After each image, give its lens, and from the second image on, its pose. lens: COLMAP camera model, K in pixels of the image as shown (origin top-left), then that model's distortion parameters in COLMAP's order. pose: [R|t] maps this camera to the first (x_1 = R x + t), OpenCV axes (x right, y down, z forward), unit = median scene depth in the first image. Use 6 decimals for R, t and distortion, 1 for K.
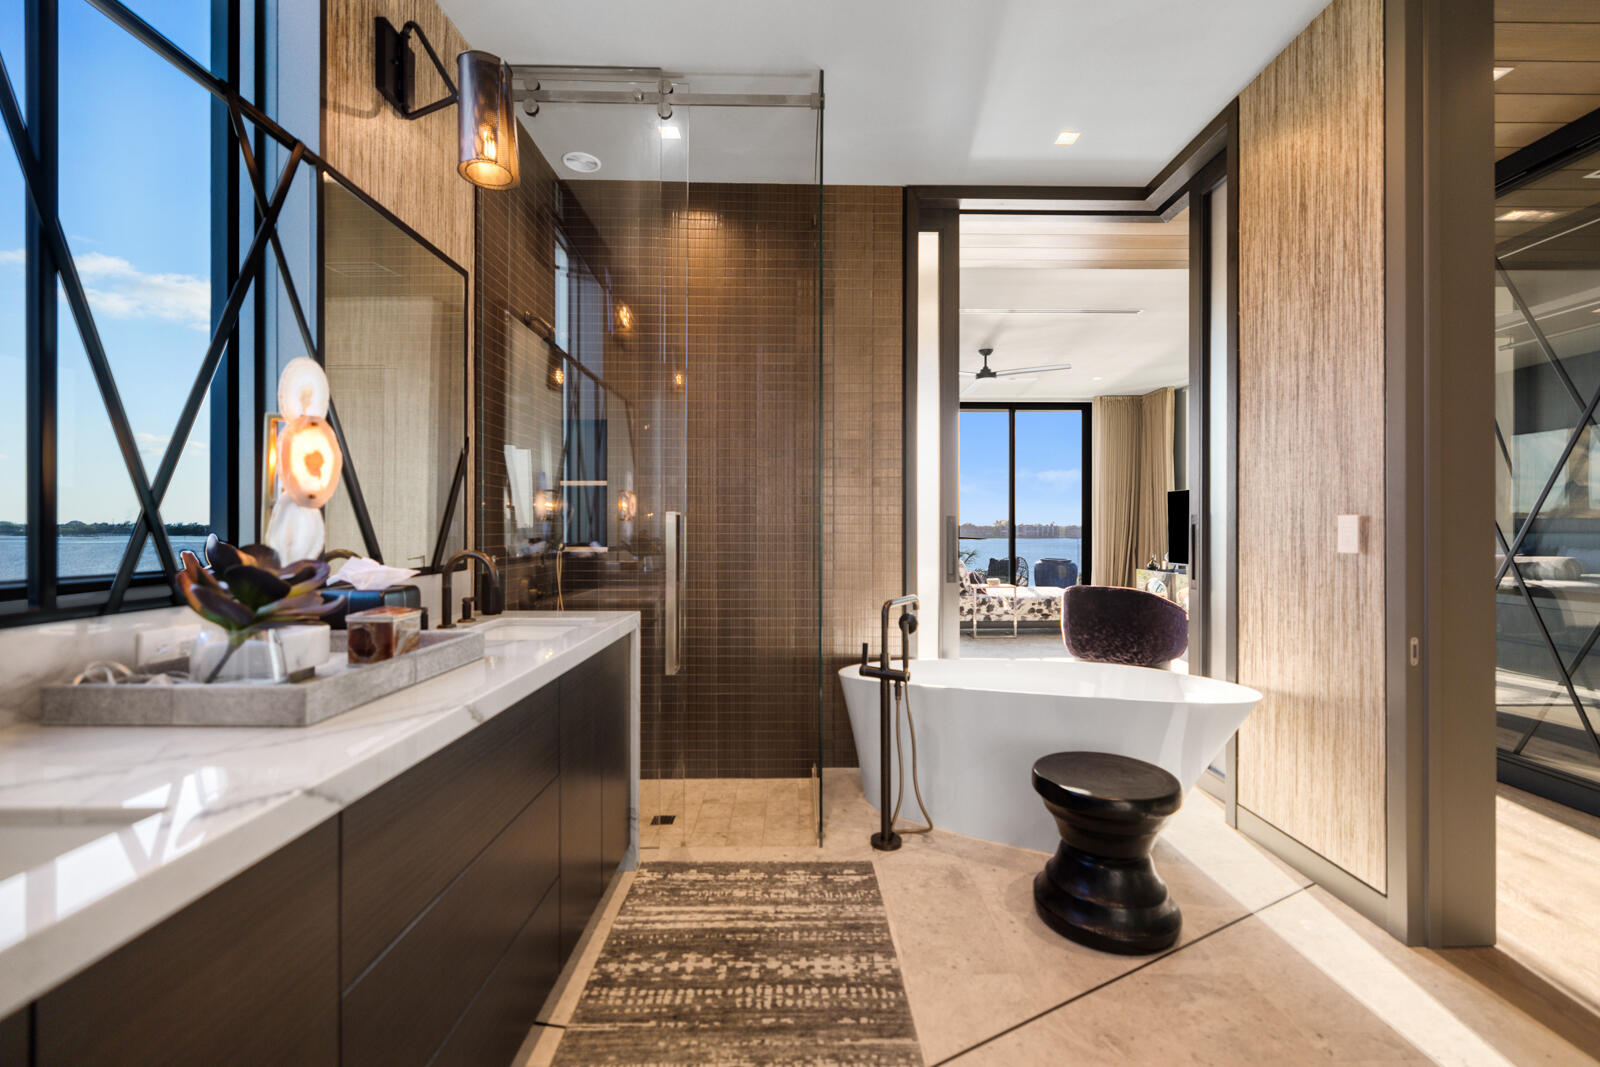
lens RADIAL K [[680.6, 0, 803.5], [0, 680.6, 534.6], [0, 0, 1]] dist [-0.000662, -0.000050]
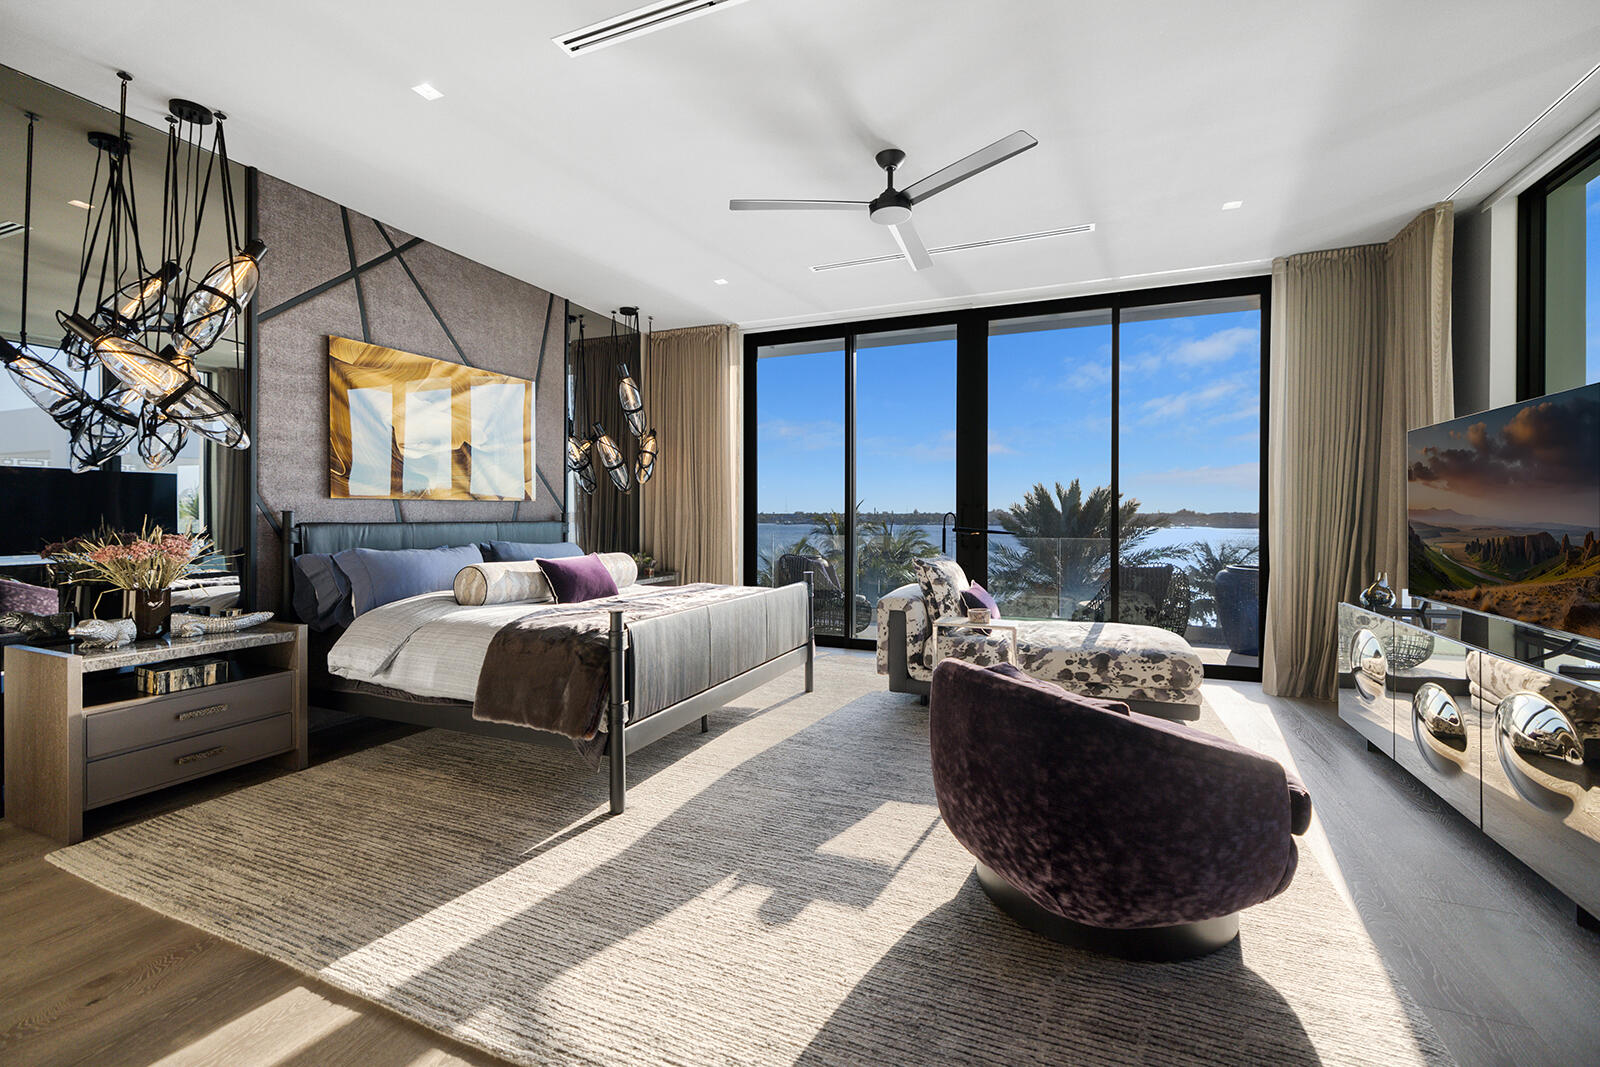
lens RADIAL K [[680.6, 0, 798.2], [0, 680.6, 518.6], [0, 0, 1]] dist [-0.000662, -0.000050]
pose [[0.918393, 0.012964, -0.395456, 0.351911], [-0.011563, 0.999916, 0.005926, -0.006546], [0.395499, -0.000870, 0.918466, 0.447519]]
